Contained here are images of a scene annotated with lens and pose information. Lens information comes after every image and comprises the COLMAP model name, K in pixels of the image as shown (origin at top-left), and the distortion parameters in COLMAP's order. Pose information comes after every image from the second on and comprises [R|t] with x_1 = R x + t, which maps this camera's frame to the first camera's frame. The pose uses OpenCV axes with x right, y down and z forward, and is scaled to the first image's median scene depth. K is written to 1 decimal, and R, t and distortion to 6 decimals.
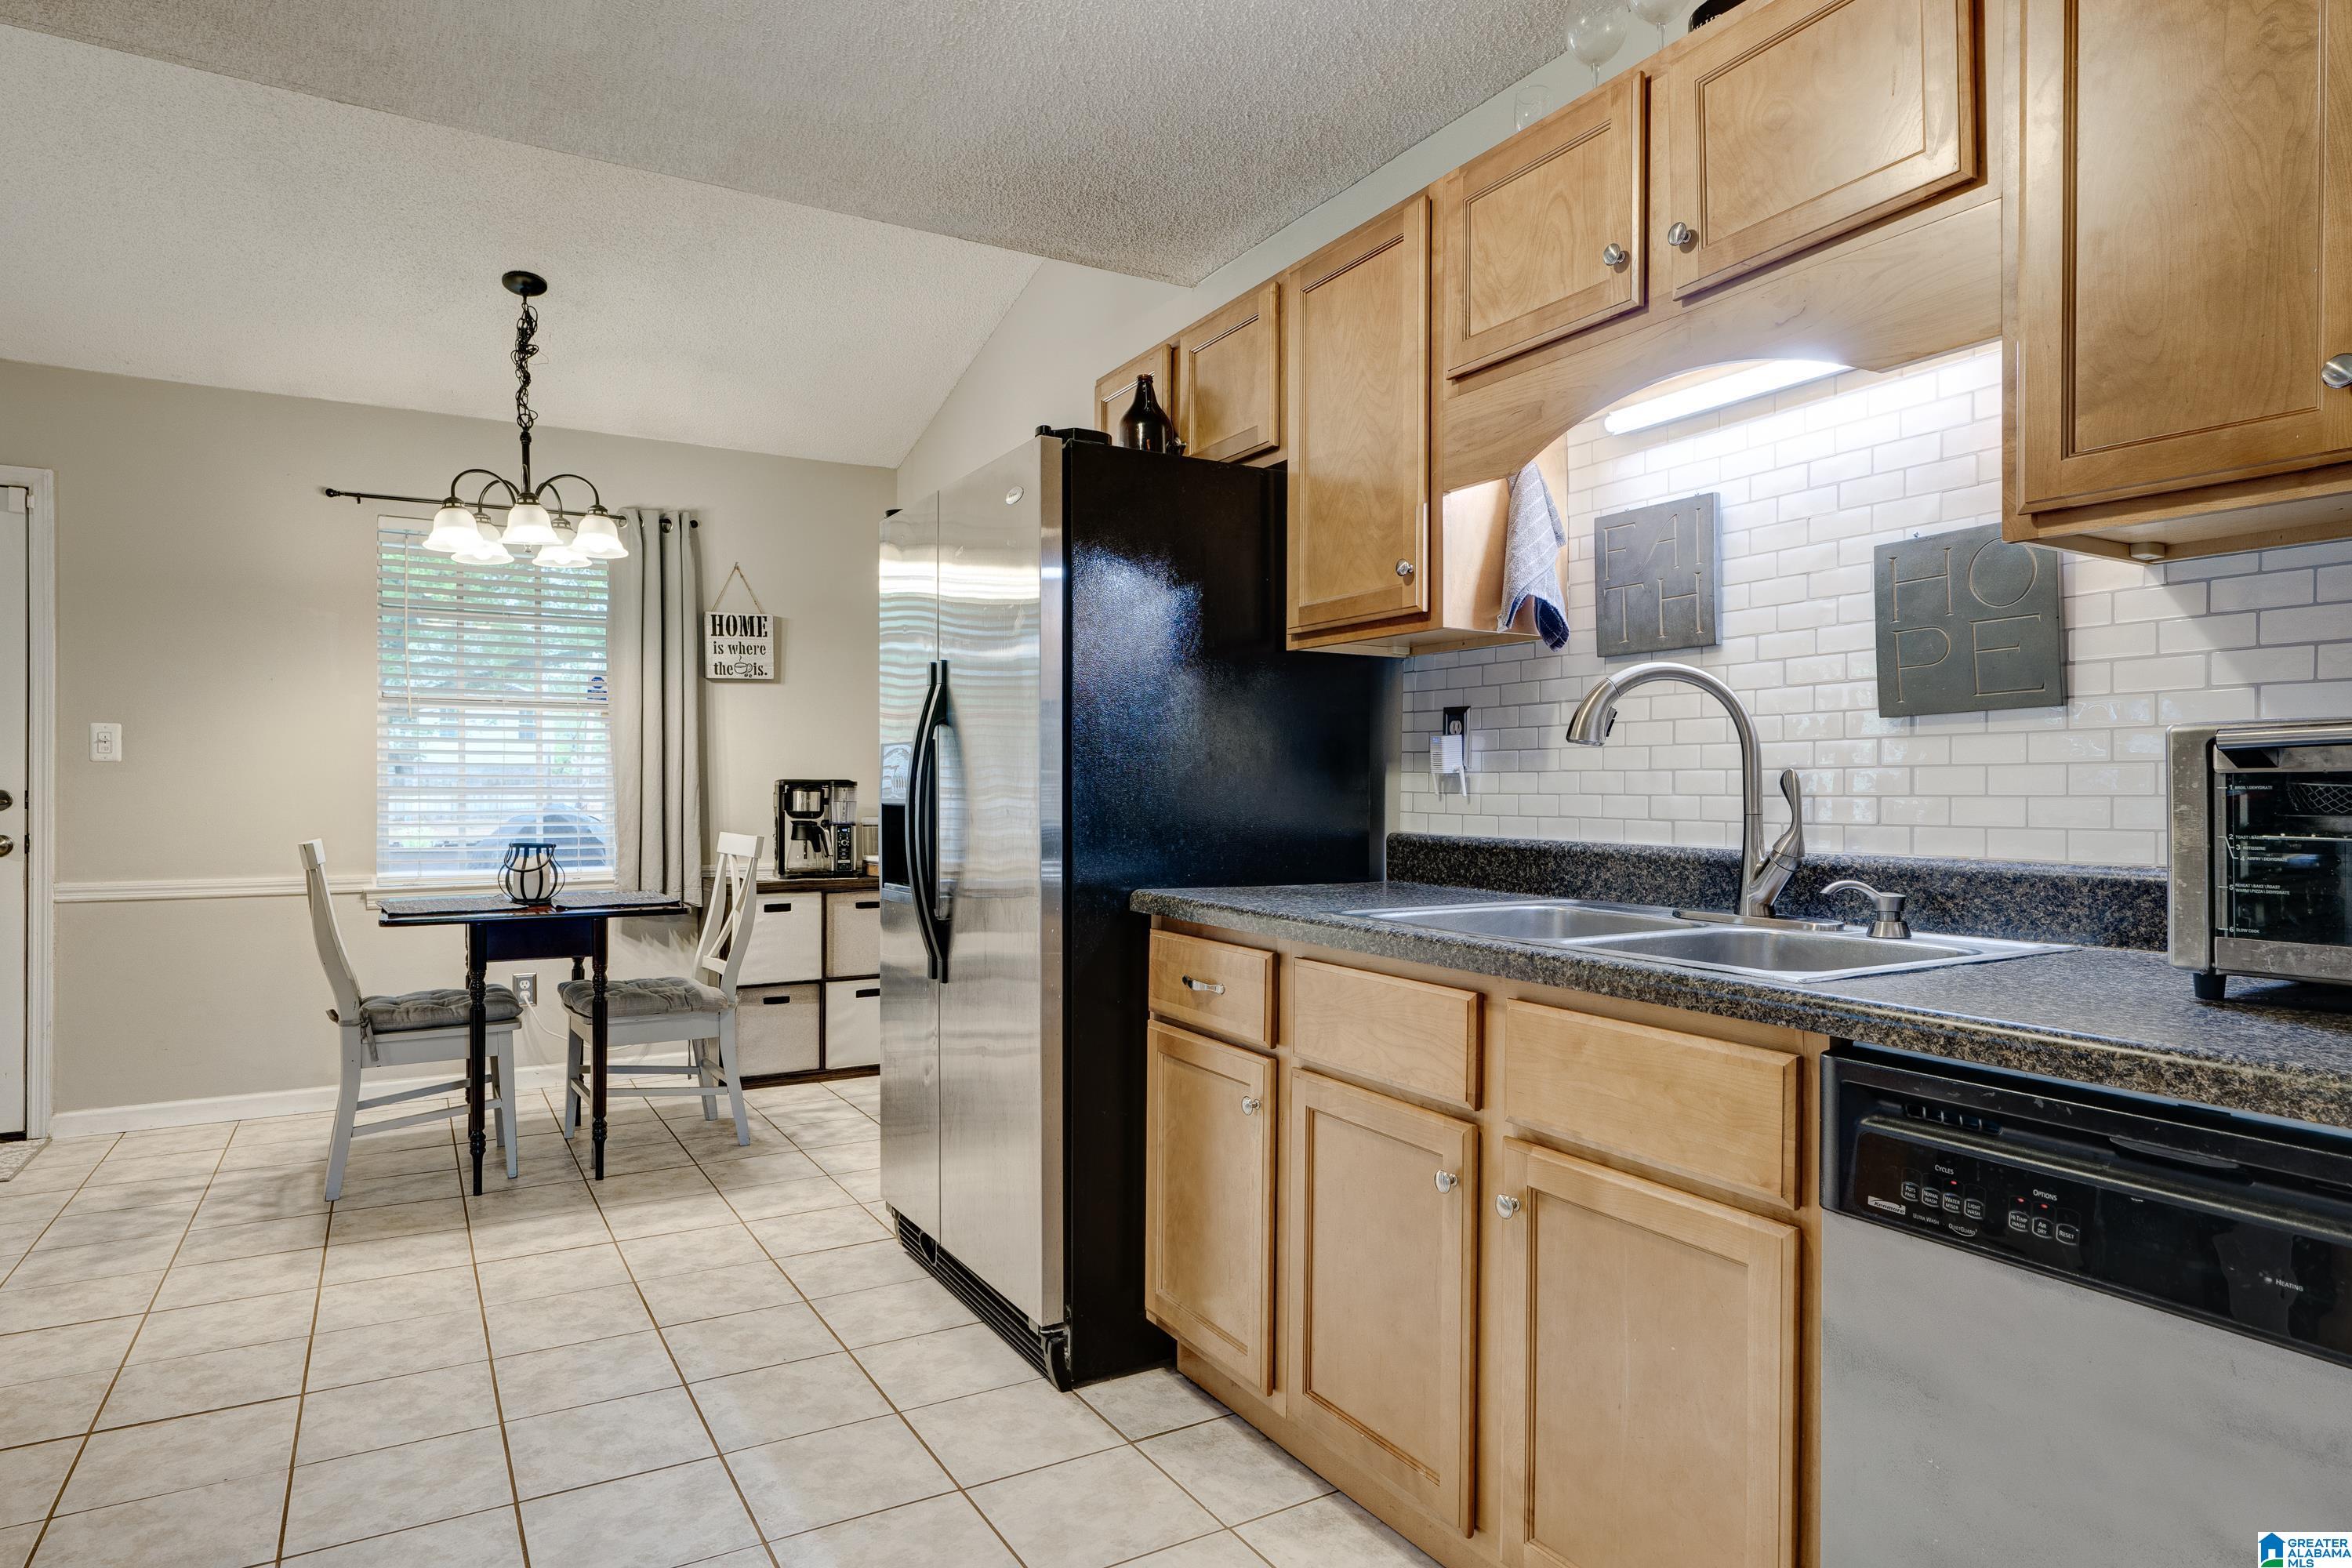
lens RADIAL K [[1334.2, 0, 1176.0], [0, 1334.2, 784.0], [0, 0, 1]] dist [0.001280, -0.000470]
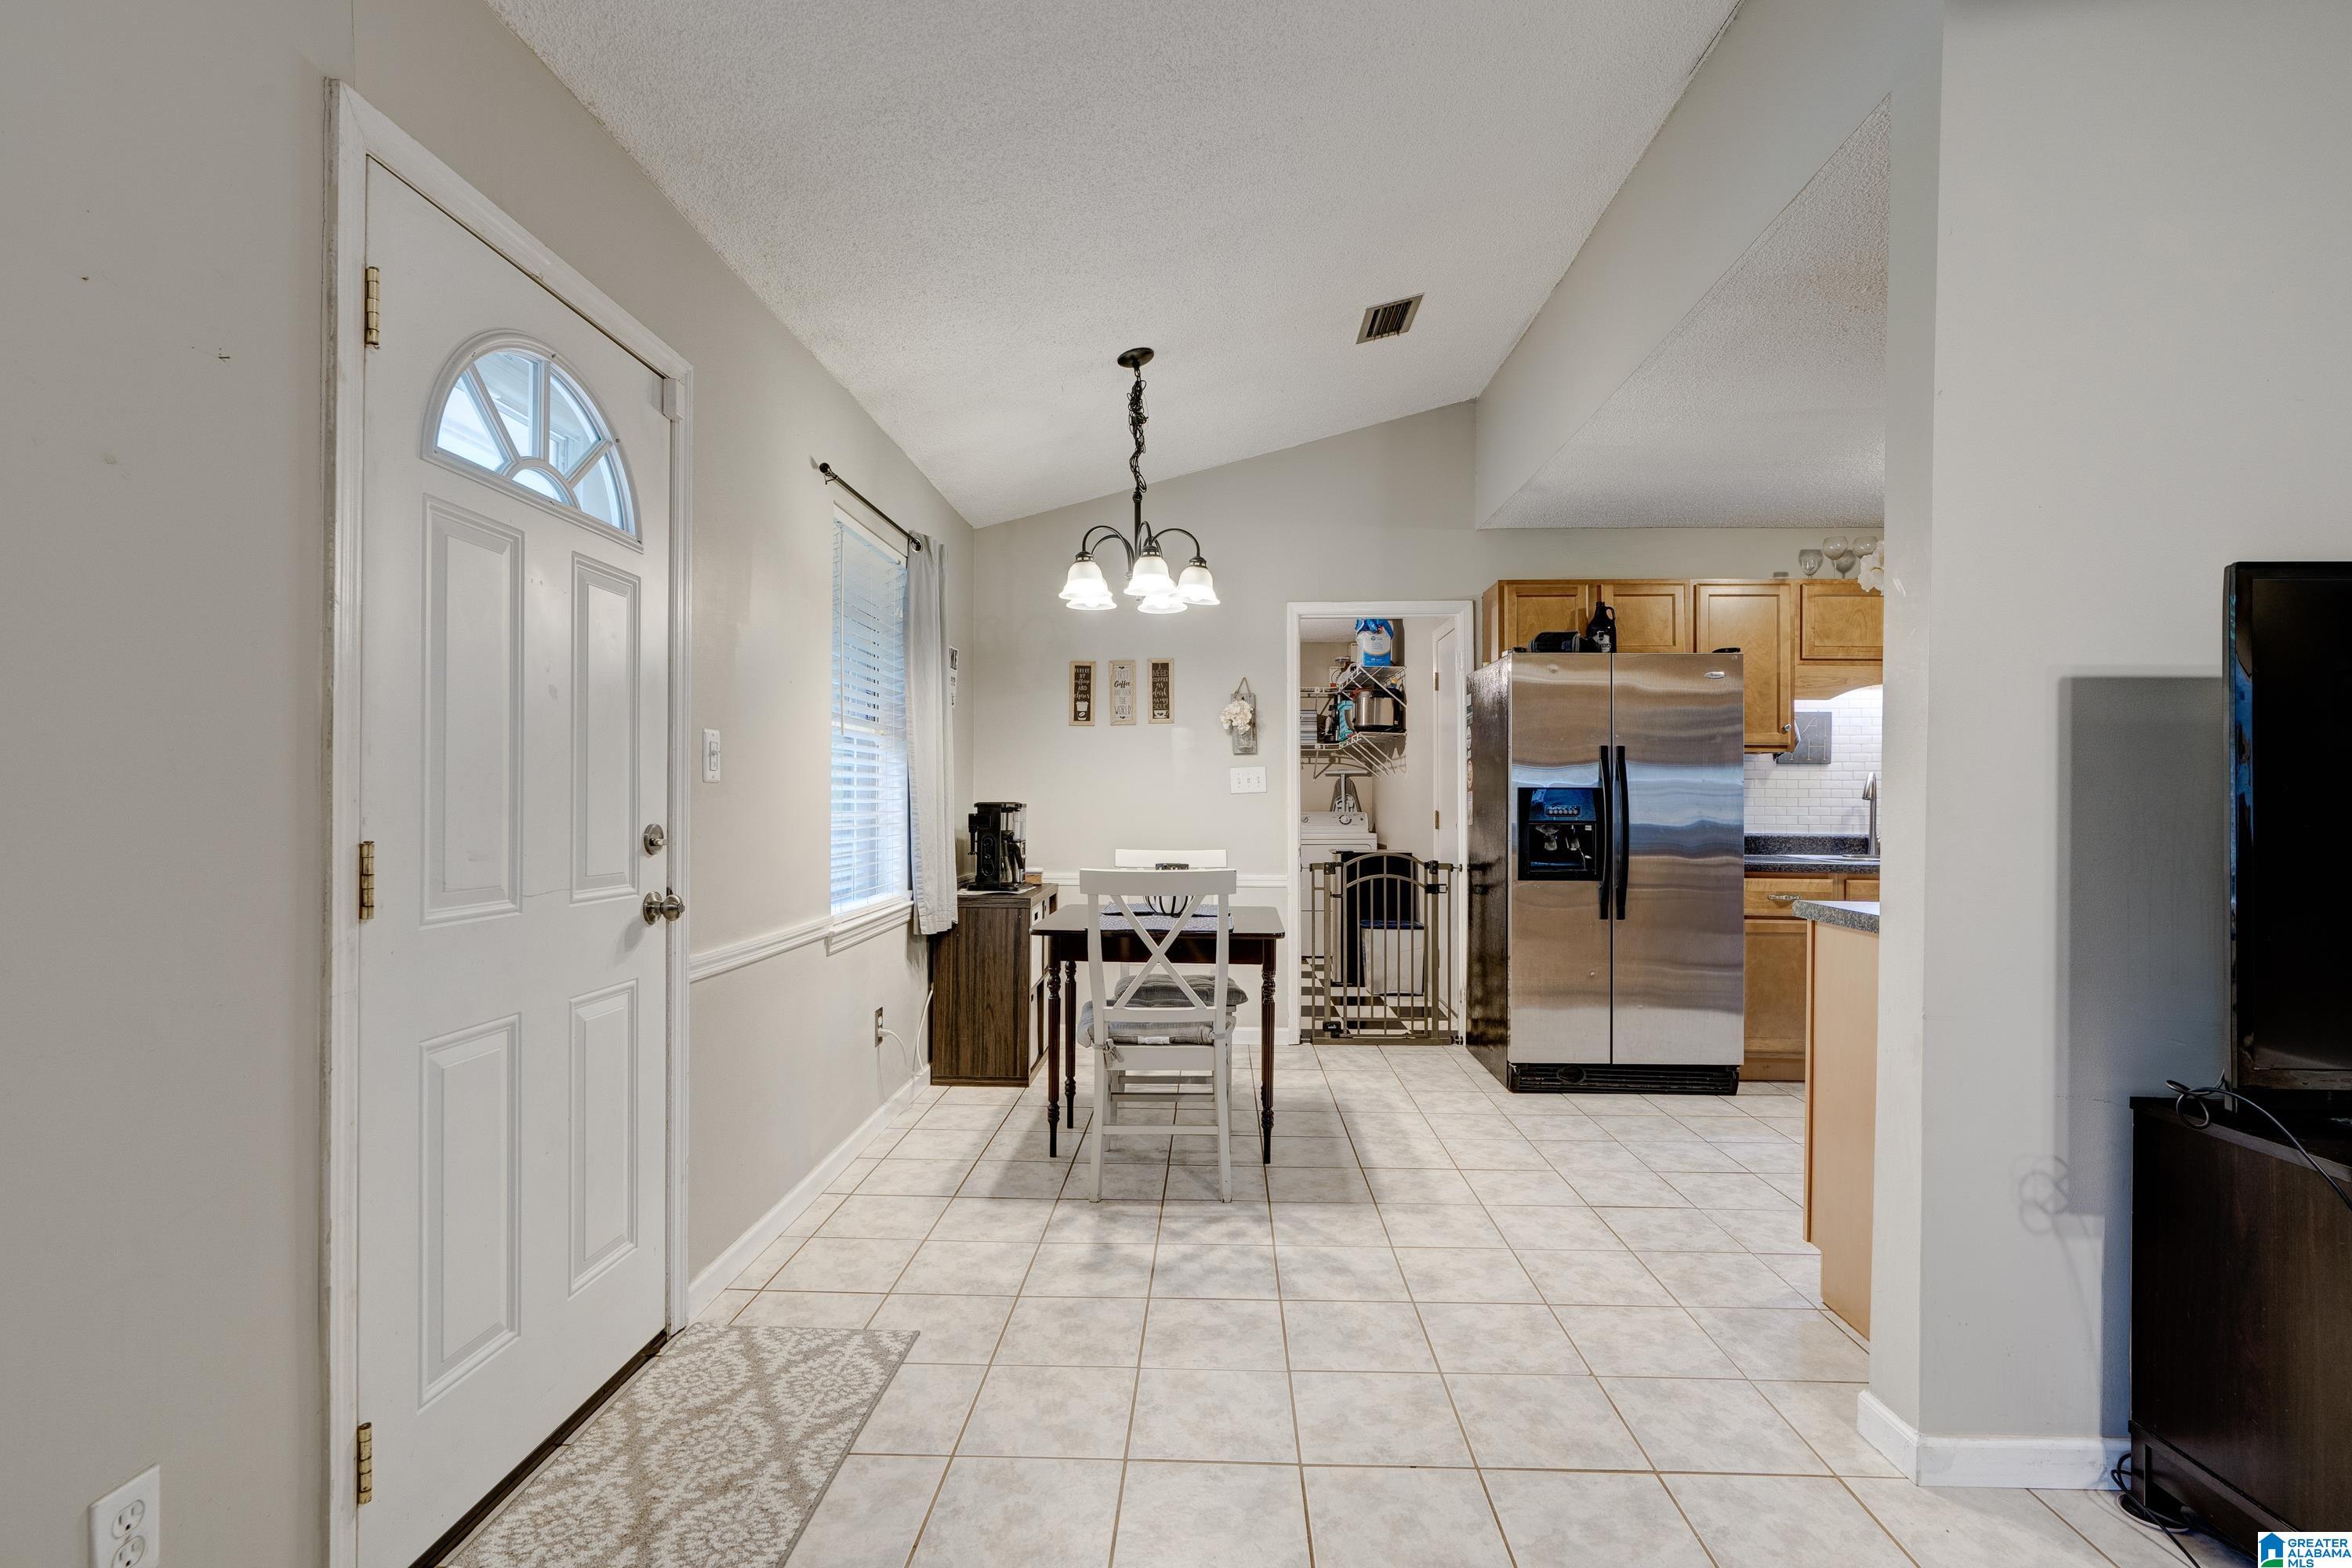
lens RADIAL K [[1083.1, 0, 1176.0], [0, 1083.1, 784.0], [0, 0, 1]] dist [-0.001615, 0.000333]
pose [[0.533327, 0.006641, 0.845883, -1.510368], [-0.014998, 0.999886, 0.001606, -0.030680], [-0.845776, -0.013544, 0.533366, 0.613030]]
